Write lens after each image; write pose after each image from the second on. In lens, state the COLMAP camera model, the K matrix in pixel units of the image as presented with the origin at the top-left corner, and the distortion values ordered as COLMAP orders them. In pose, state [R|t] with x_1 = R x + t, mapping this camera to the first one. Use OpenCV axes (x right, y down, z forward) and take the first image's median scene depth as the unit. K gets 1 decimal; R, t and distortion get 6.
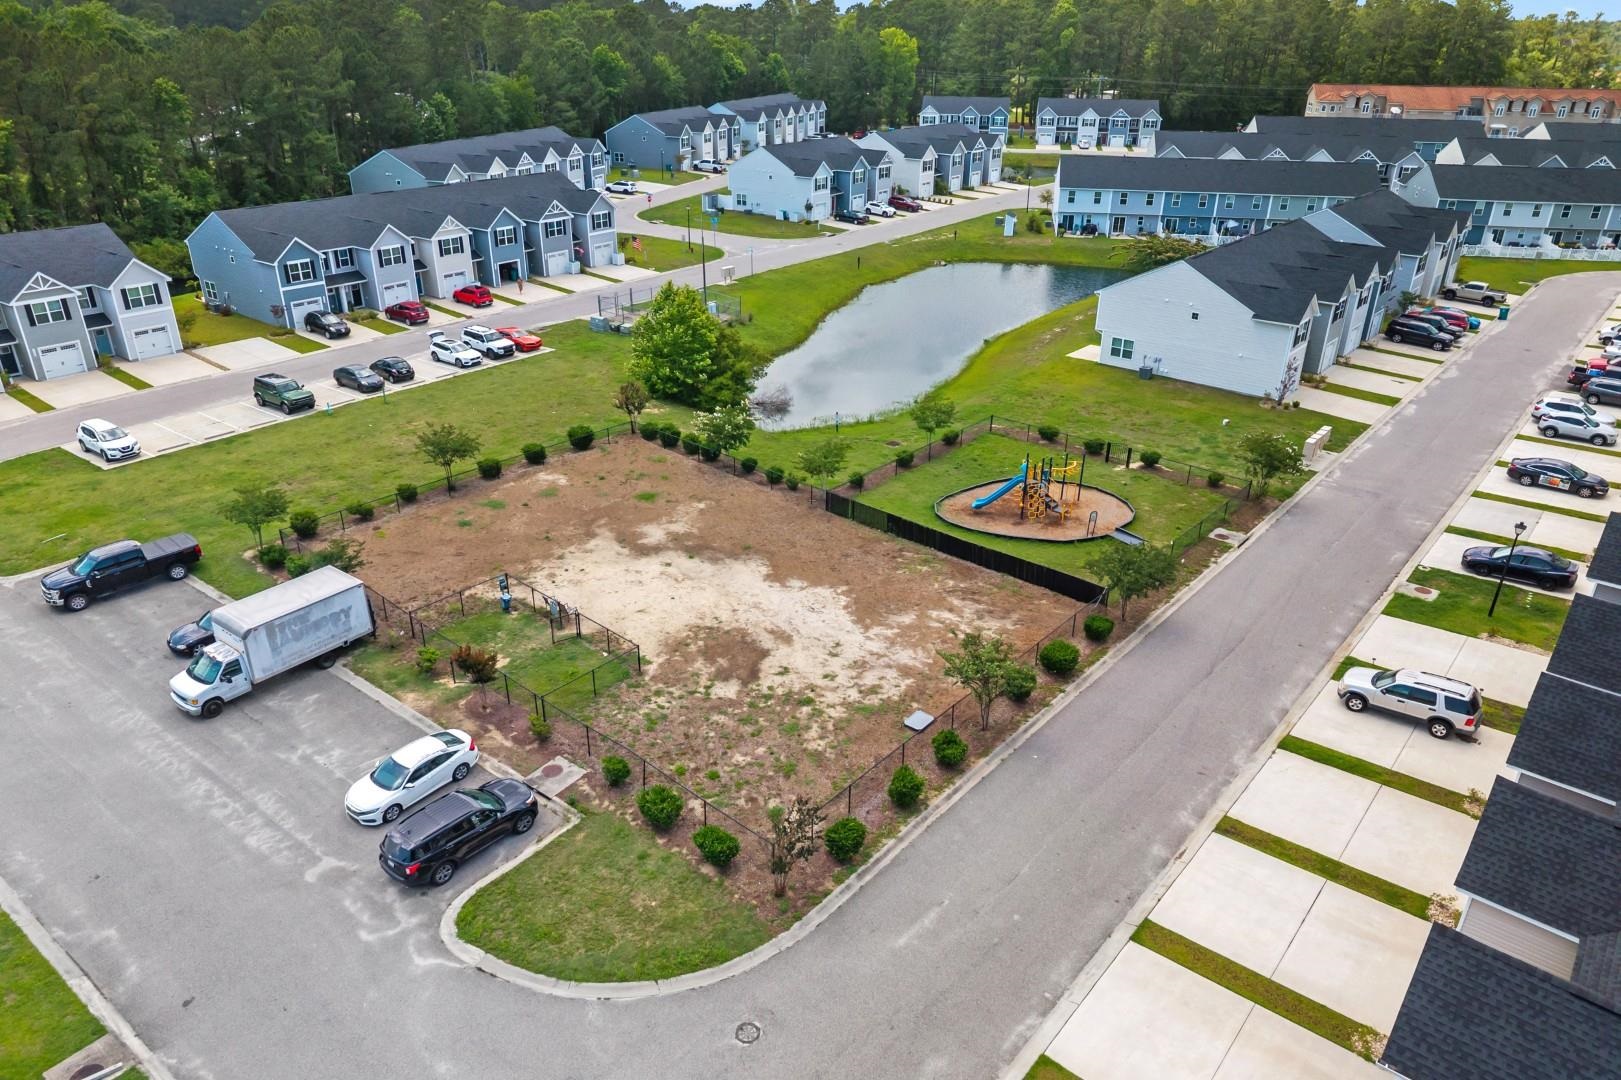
lens RADIAL K [[1103.6, 0, 791.9], [0, 1103.6, 541.6], [0, 0, 1]] dist [0.028508, -0.030568]
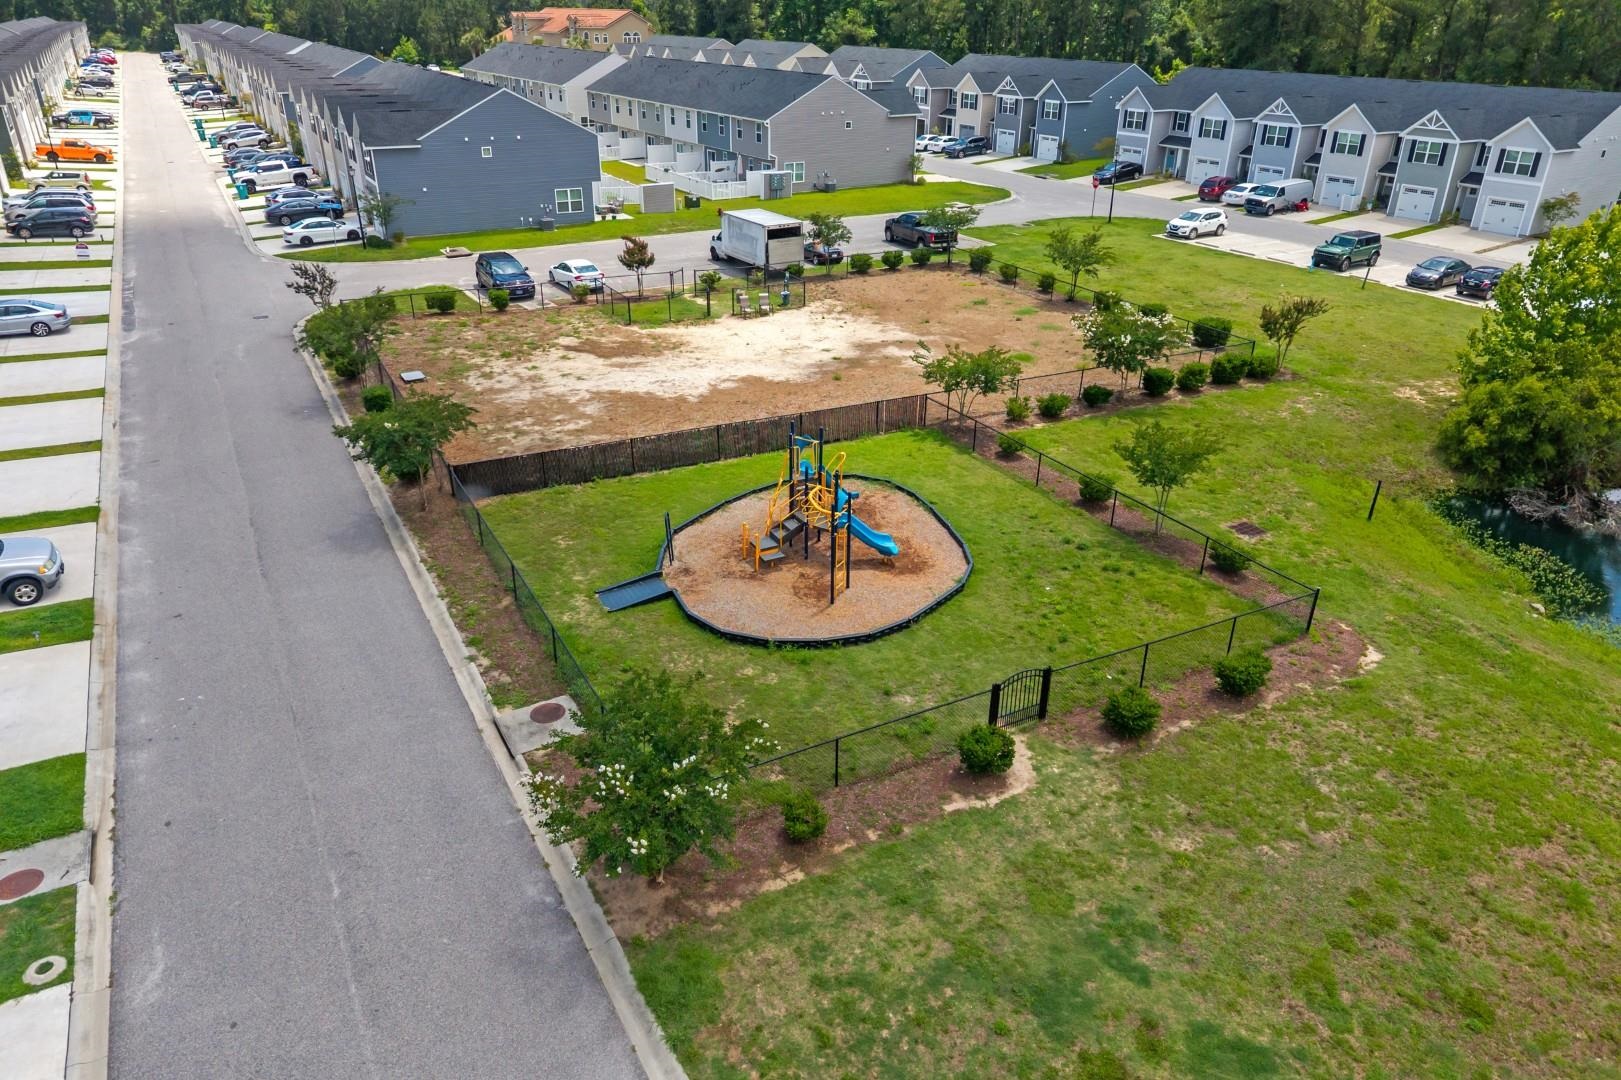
lens RADIAL K [[1021.9, 0, 810.5], [0, 1021.9, 540.0], [0, 0, 1]] dist [0.015297, -0.004376]
pose [[-0.324744, 0.430100, -0.842351, 0.744747], [-0.416731, 0.734441, 0.535660, -0.344974], [0.849045, 0.524986, -0.059270, 1.219728]]
